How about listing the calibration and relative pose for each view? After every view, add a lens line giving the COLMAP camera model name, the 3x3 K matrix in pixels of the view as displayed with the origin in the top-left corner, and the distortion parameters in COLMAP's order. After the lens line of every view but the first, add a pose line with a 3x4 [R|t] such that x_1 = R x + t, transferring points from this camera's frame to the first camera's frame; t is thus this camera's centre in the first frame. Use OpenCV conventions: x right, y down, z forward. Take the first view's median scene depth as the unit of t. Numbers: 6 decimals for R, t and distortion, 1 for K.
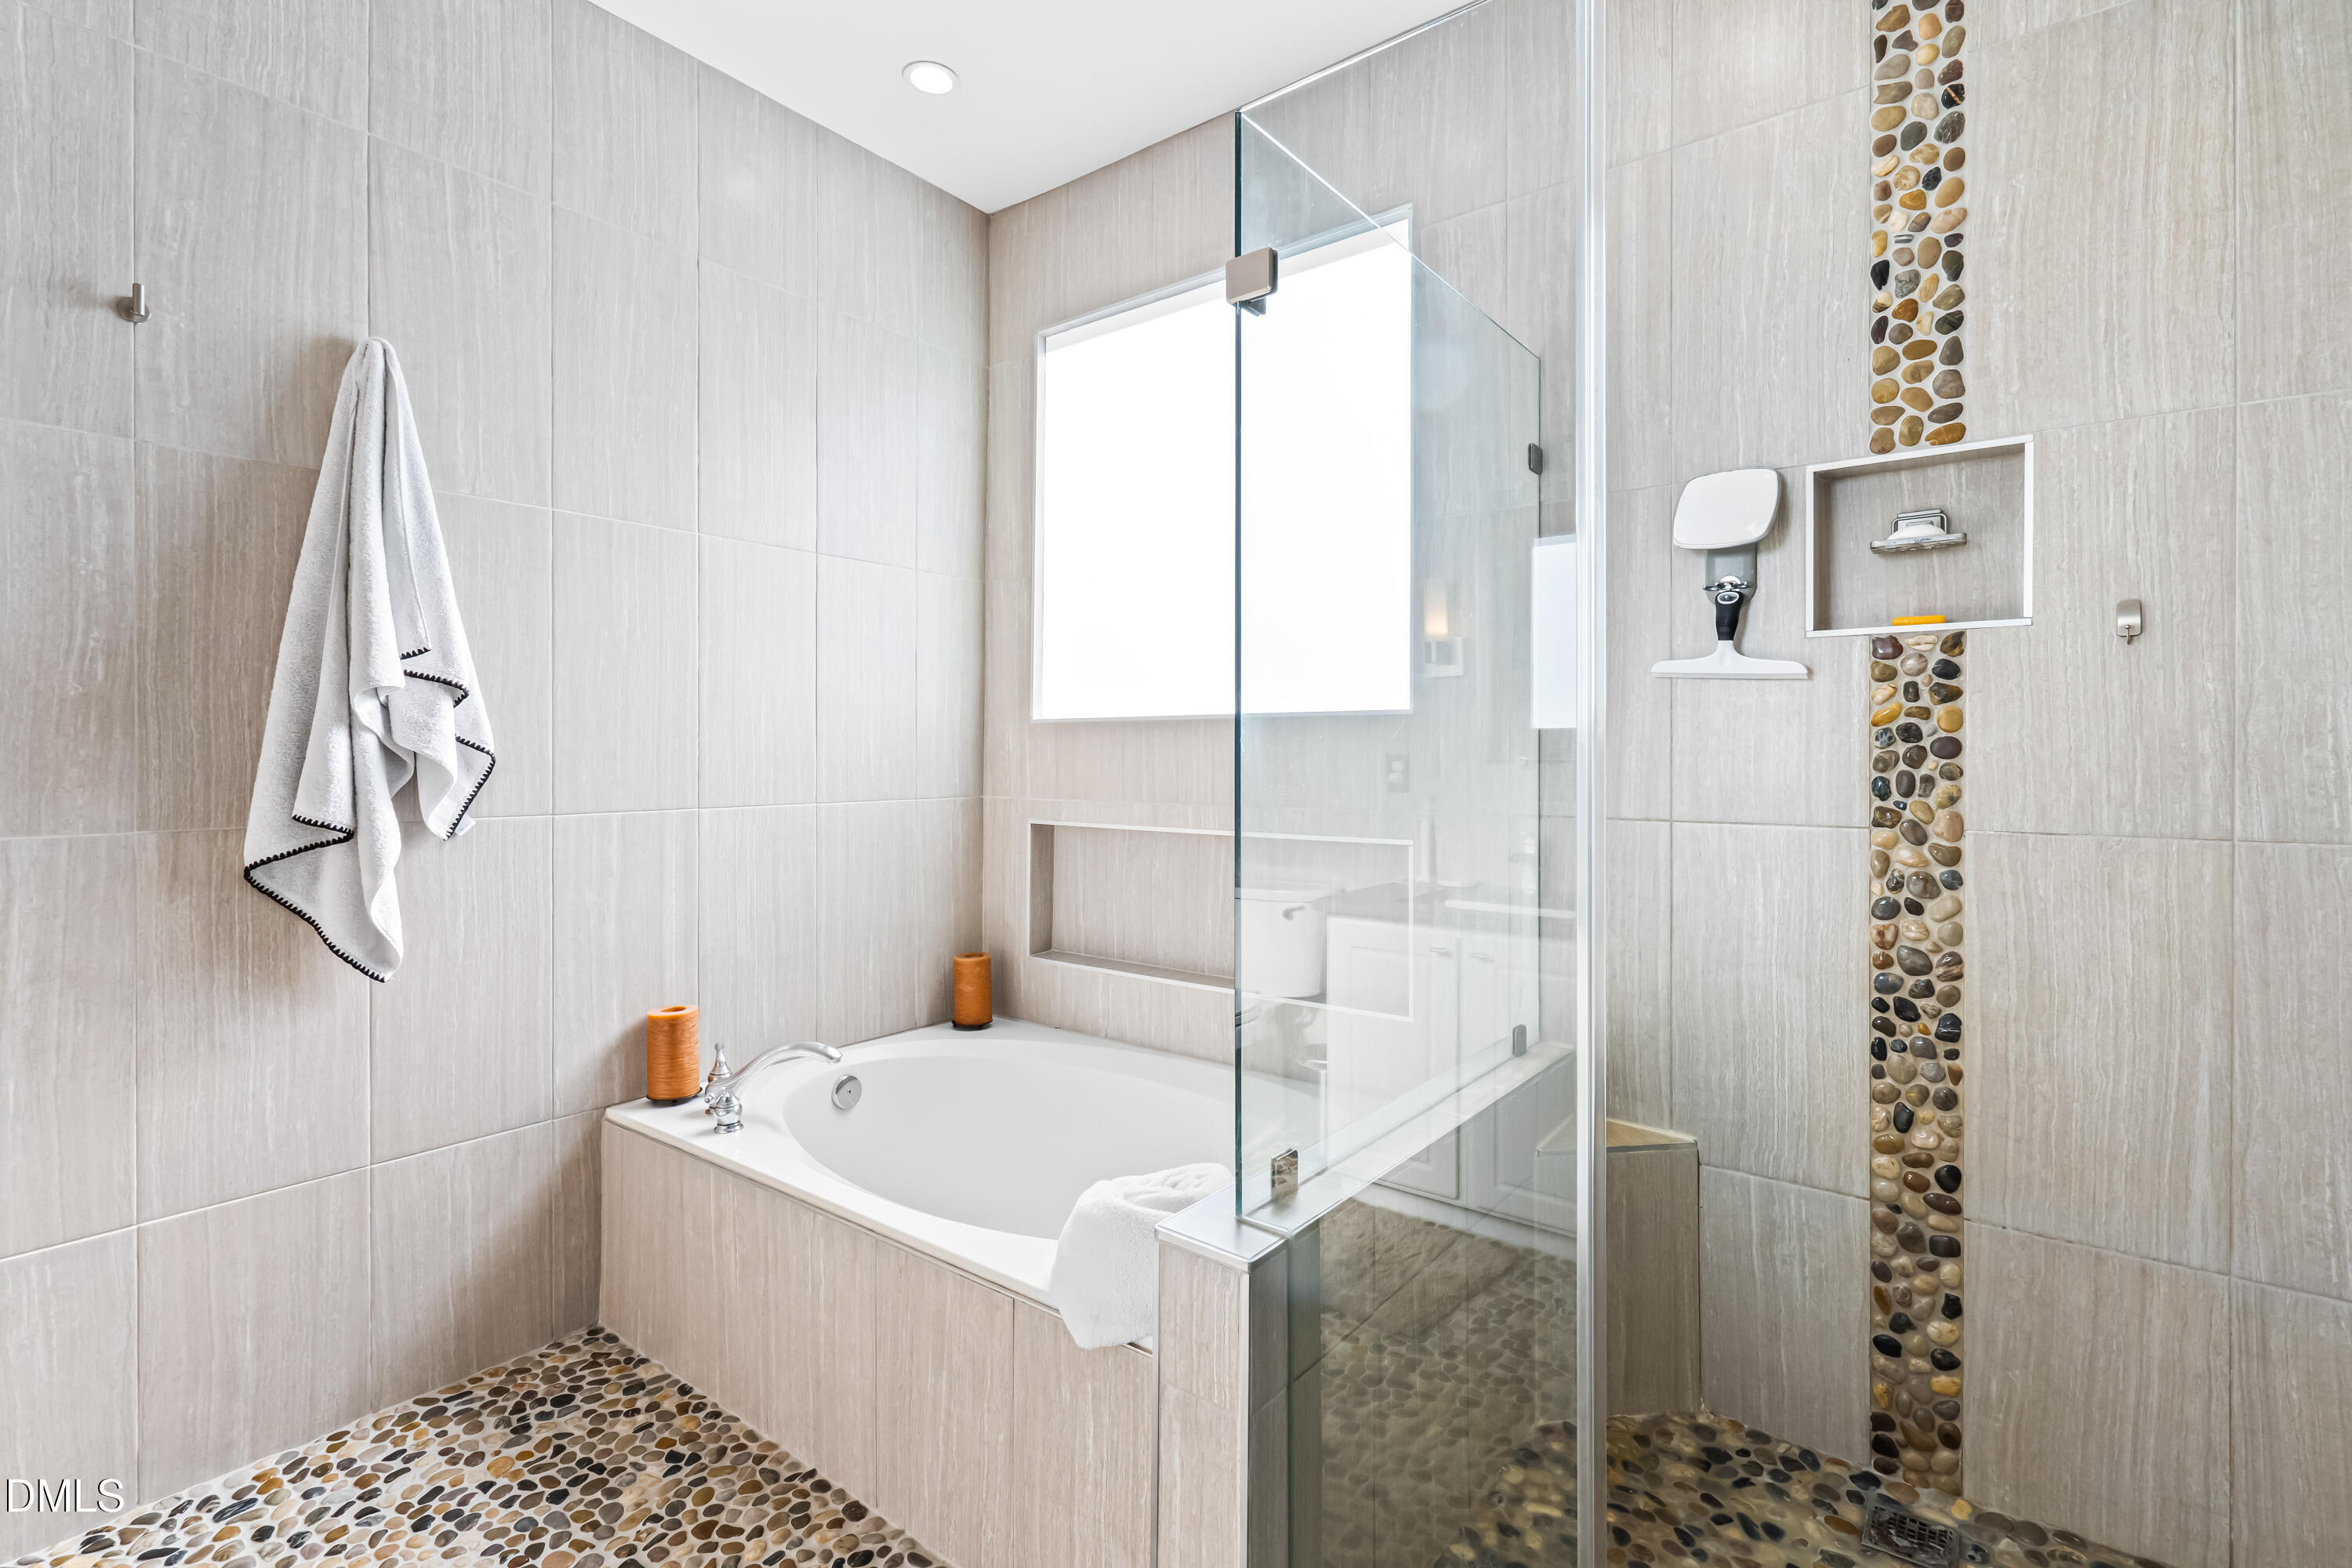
lens RADIAL K [[1096.8, 0, 1179.2], [0, 1096.8, 768.4], [0, 0, 1]] dist [-0.006690, 0.001170]
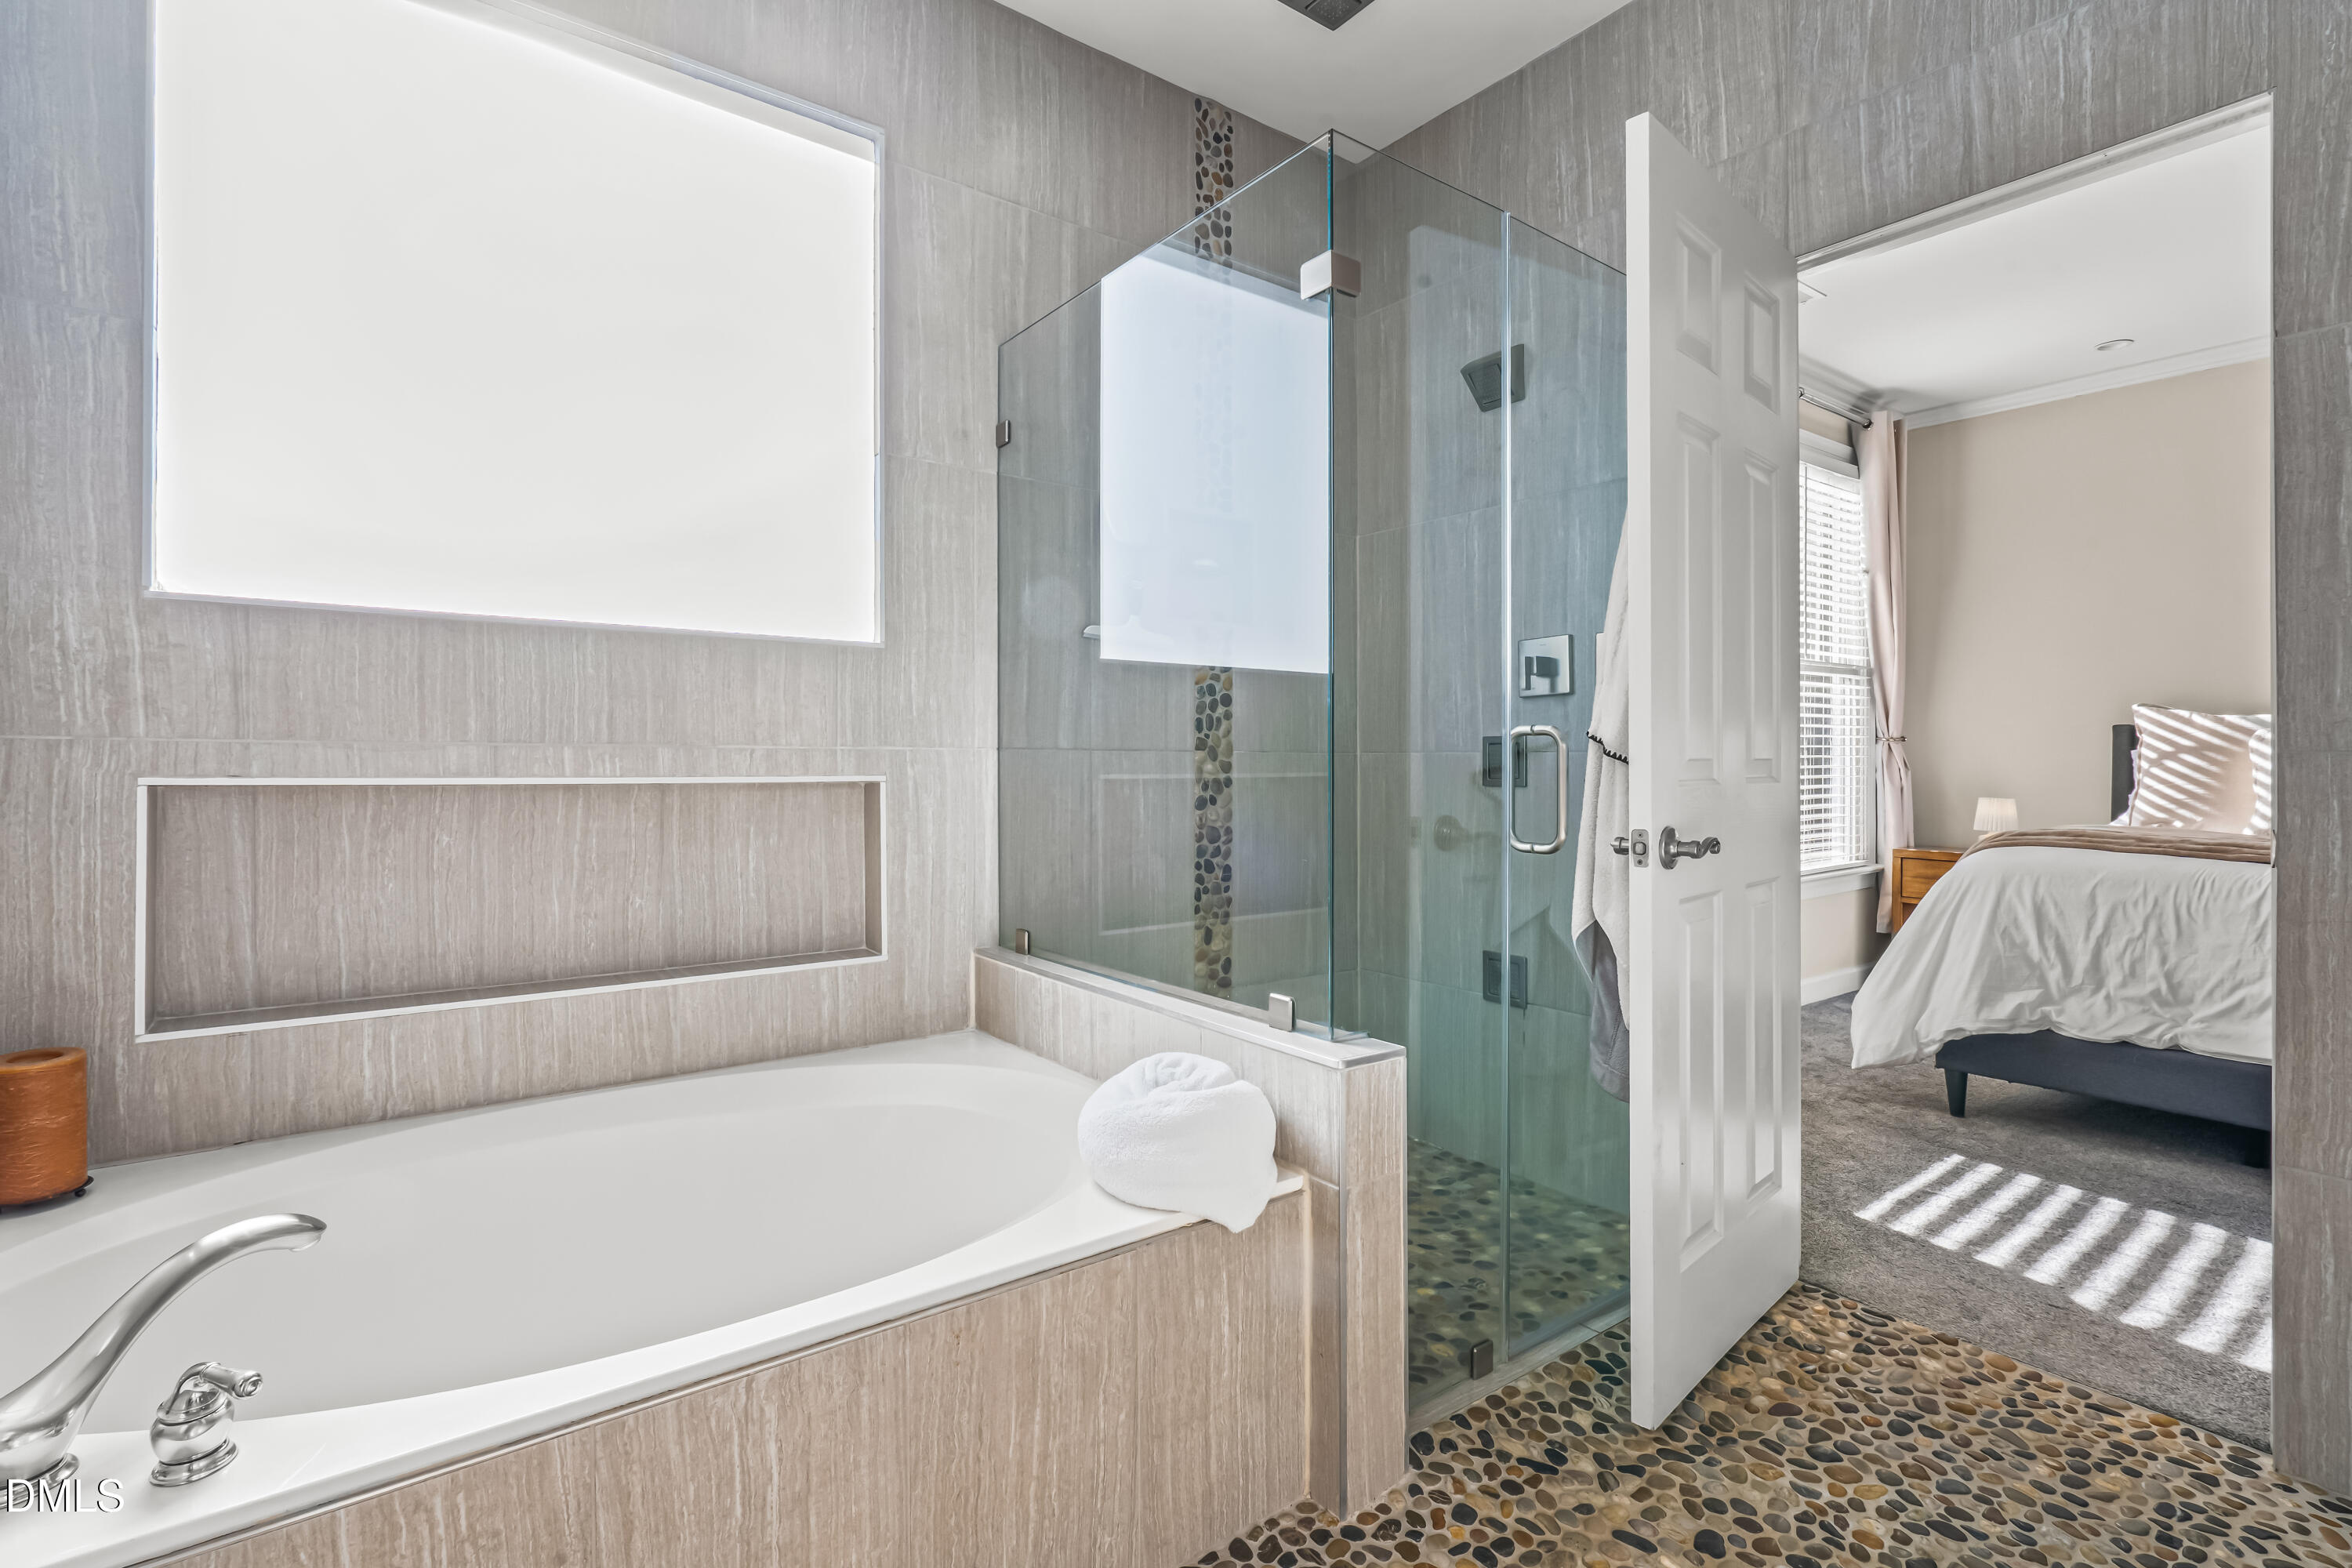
lens RADIAL K [[1096.8, 0, 1182.3], [0, 1096.8, 772.3], [0, 0, 1]] dist [-0.006690, 0.001170]
pose [[0.259967, -0.009494, 0.965571, -0.869857], [0.008939, 0.999932, 0.007425, 0.073776], [-0.965576, 0.006701, 0.260034, 0.626568]]
